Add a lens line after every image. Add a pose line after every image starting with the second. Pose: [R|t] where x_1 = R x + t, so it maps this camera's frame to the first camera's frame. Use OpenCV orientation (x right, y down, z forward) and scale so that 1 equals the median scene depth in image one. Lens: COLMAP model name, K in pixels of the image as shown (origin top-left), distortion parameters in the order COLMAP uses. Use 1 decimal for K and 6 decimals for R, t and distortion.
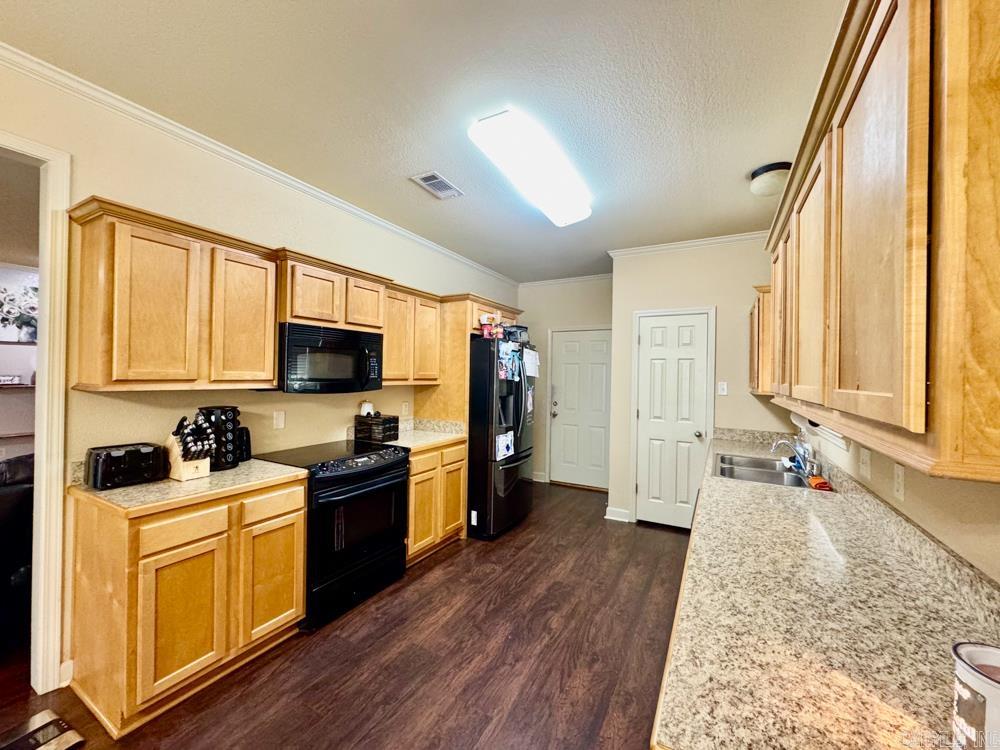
lens RADIAL K [[401.3, 0, 498.2], [0, 401.3, 375.5], [0, 0, 1]] dist [0.001851, 0.000175]
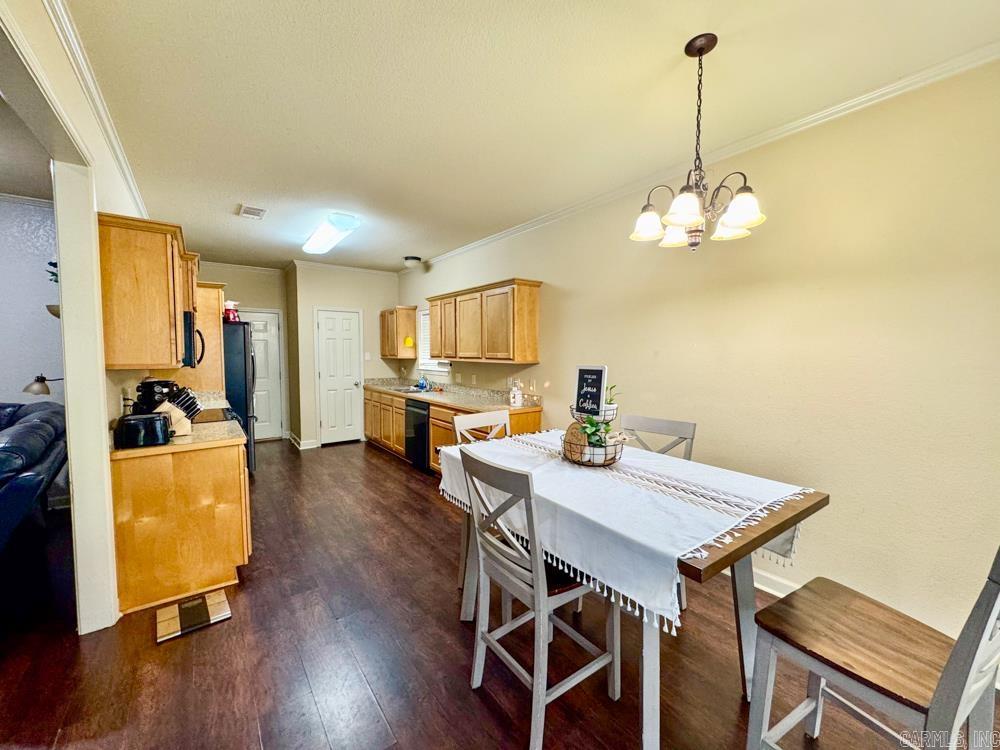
lens RADIAL K [[401.3, 0, 497.6], [0, 401.3, 373.4], [0, 0, 1]] dist [0.001851, 0.000175]
pose [[0.413157, -0.063745, 0.908426, -0.809810], [-0.003211, 0.997439, 0.071452, -0.022796], [-0.910654, -0.032438, 0.411894, -0.252018]]
